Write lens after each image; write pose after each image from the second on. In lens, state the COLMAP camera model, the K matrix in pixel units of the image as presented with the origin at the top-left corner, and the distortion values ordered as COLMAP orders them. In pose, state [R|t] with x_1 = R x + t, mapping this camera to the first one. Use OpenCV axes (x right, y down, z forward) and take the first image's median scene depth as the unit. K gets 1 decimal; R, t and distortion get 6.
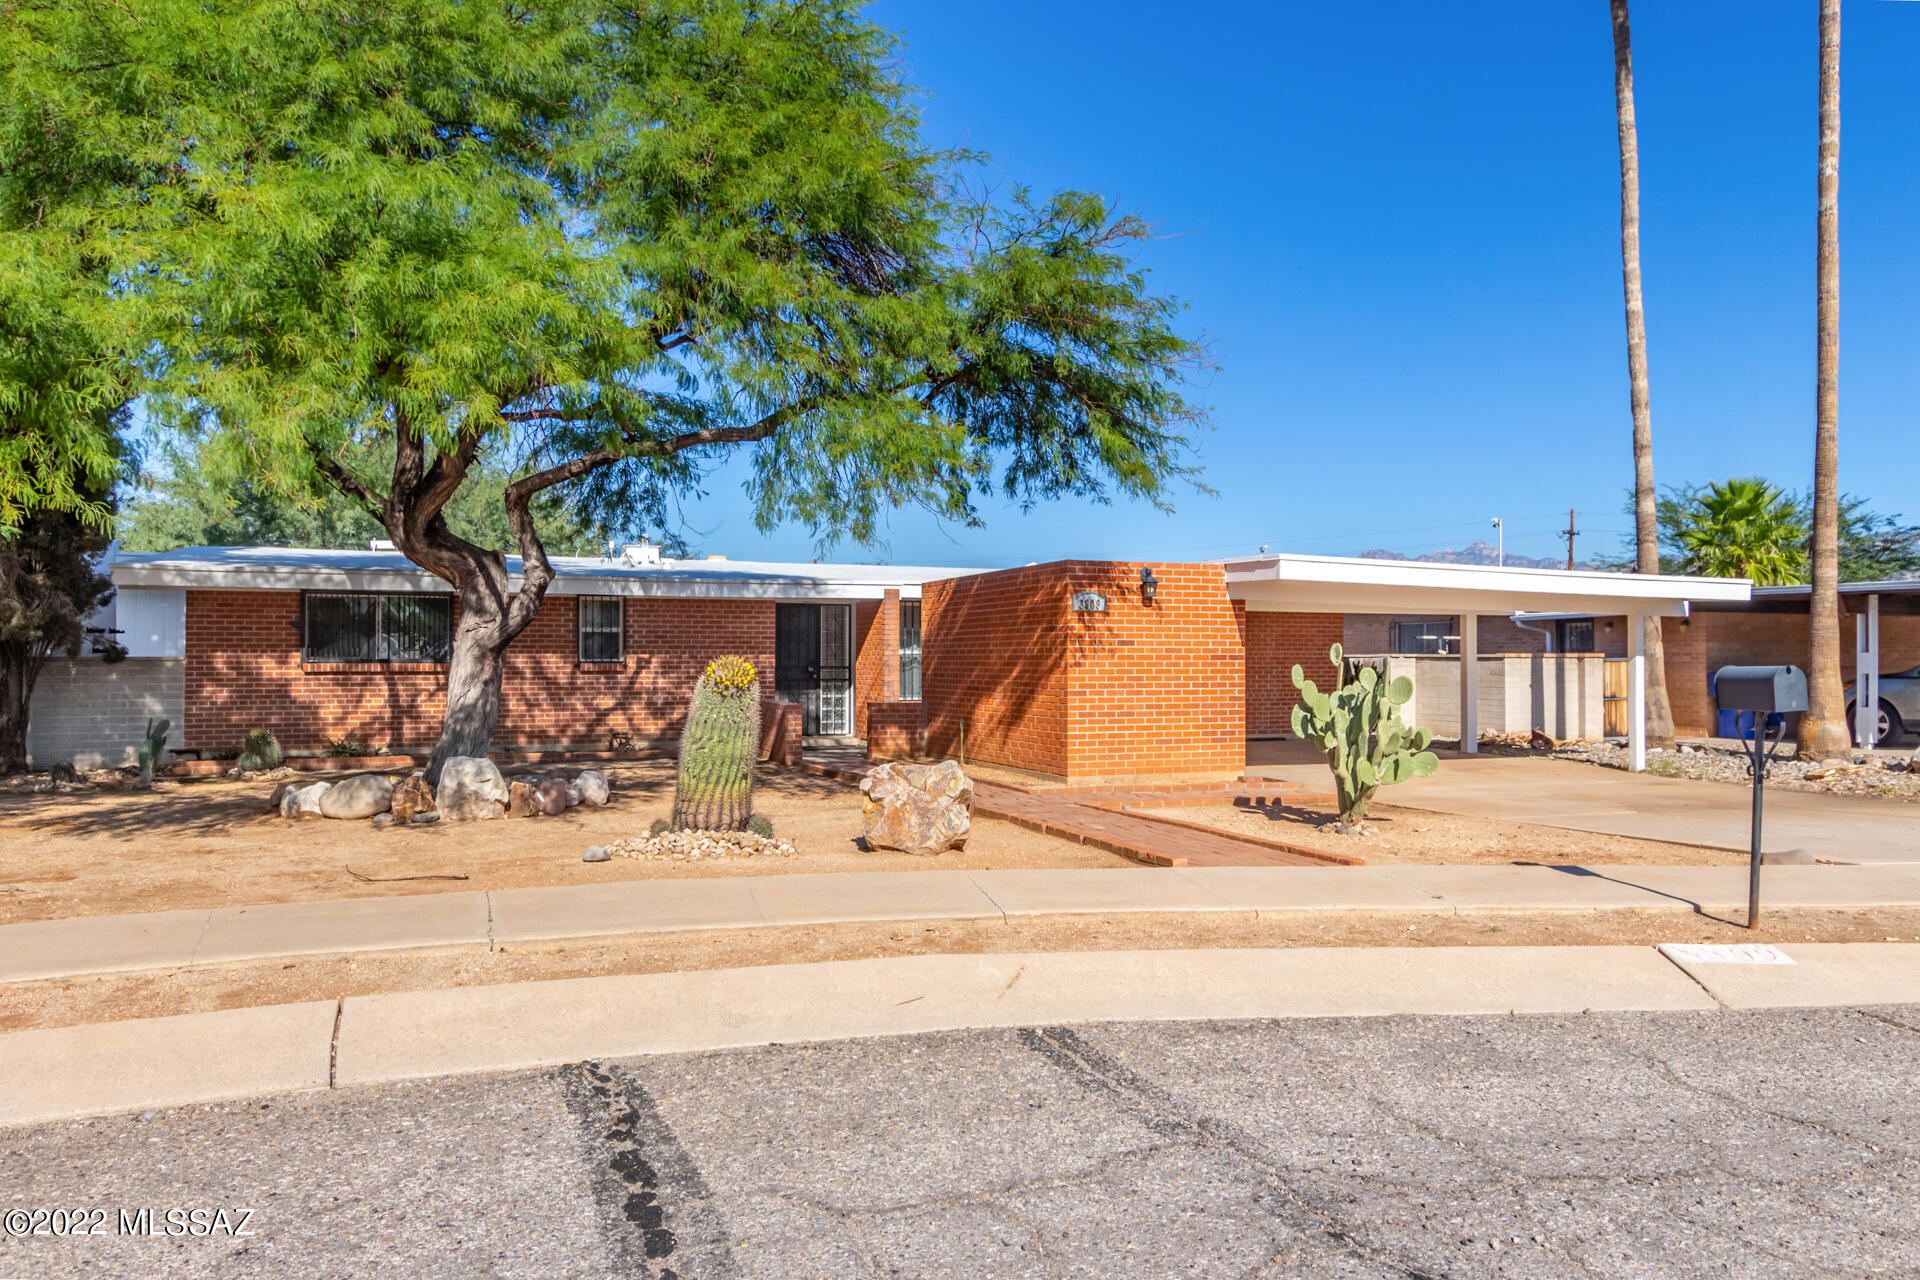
lens RADIAL K [[1372.5, 0, 949.5], [0, 1372.5, 620.7], [0, 0, 1]] dist [0.001524, 0.000045]
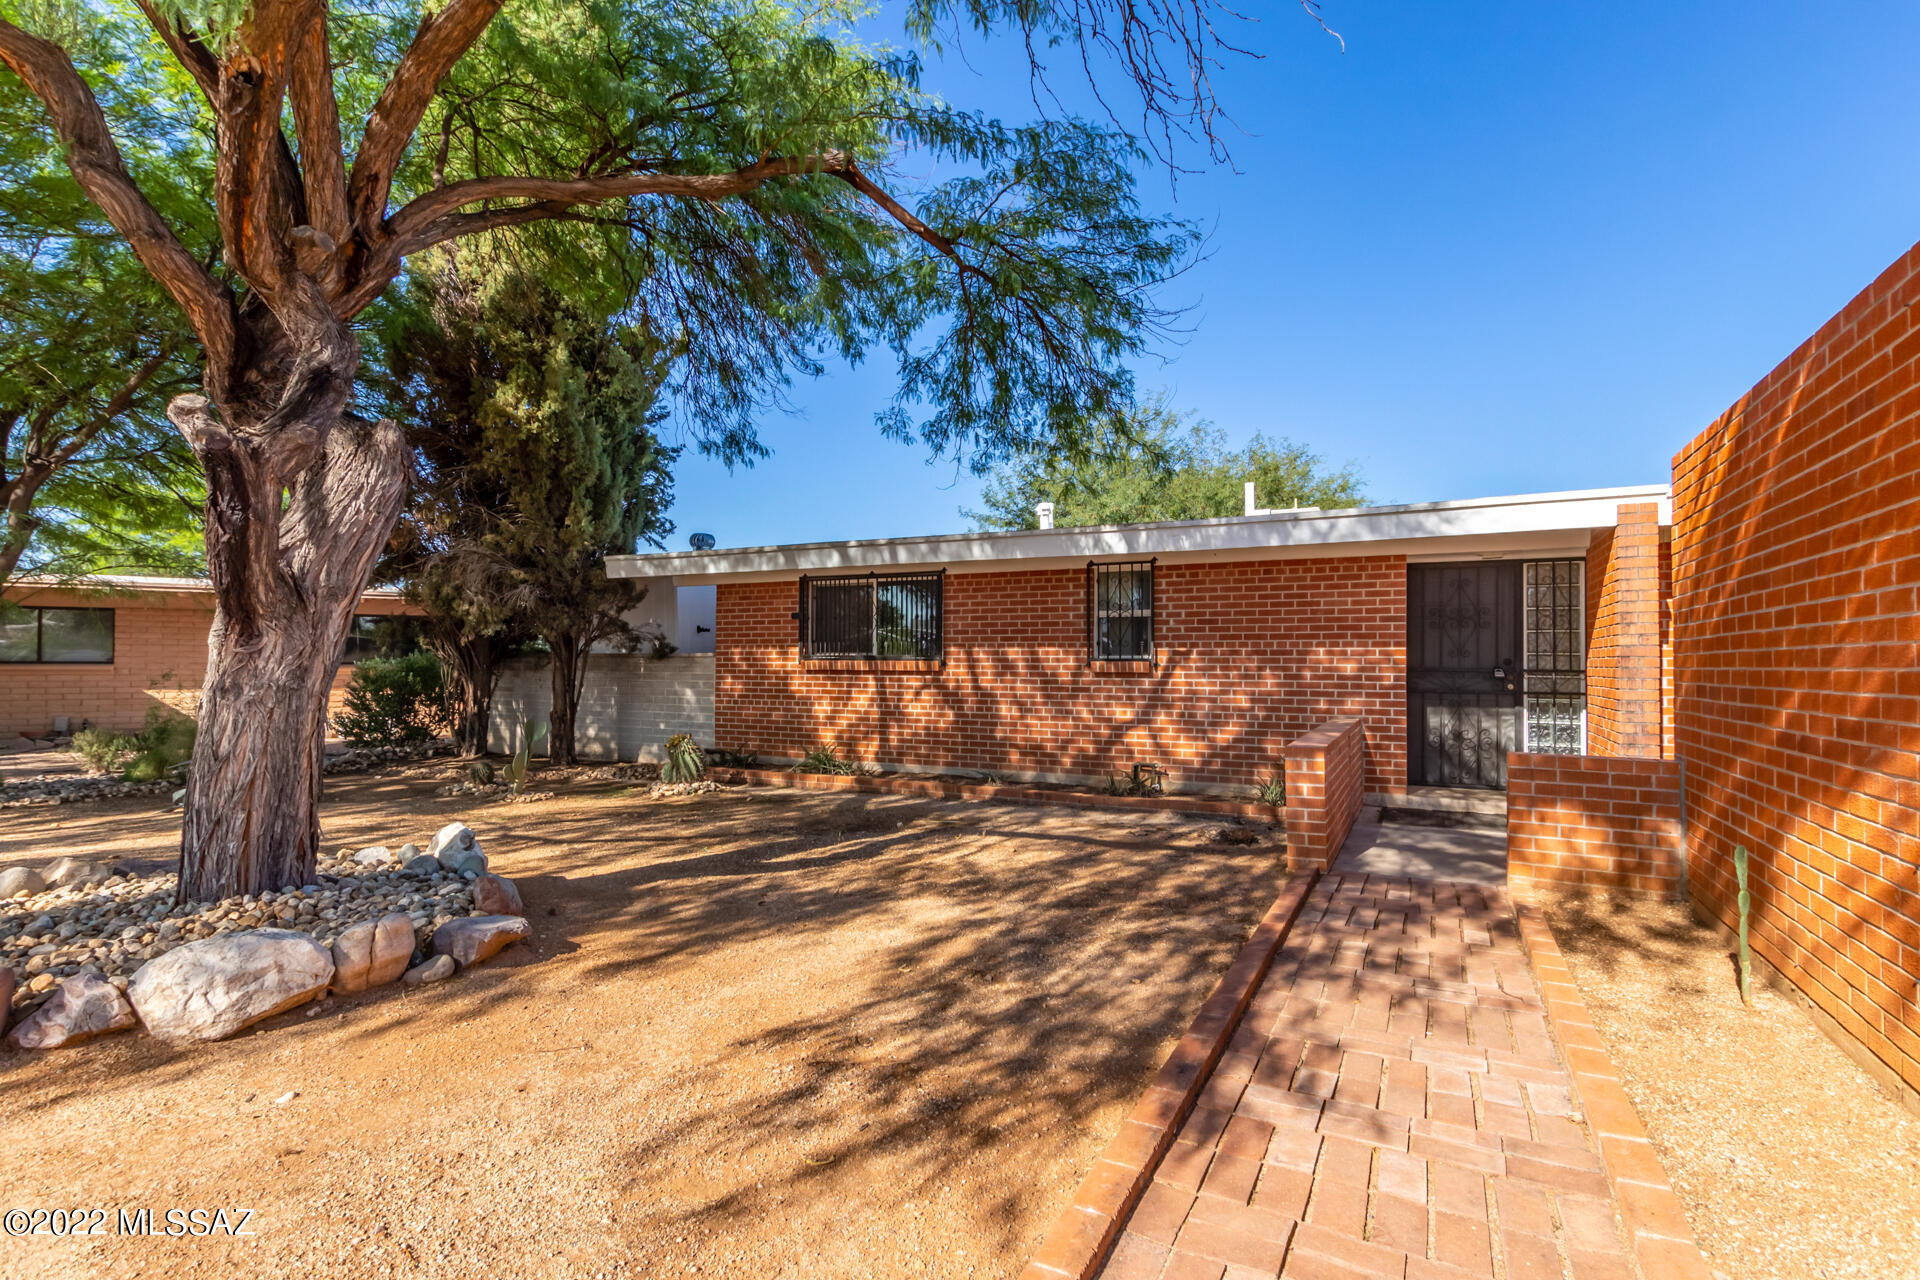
lens RADIAL K [[929.8, 0, 892.8], [0, 929.8, 643.7], [0, 0, 1]] dist [0.004442, 0.000104]
pose [[0.639440, -0.010062, -0.768775, 0.045804], [0.014309, 0.999897, -0.001186, 0.024899], [0.768708, -0.010242, 0.639518, 0.650500]]
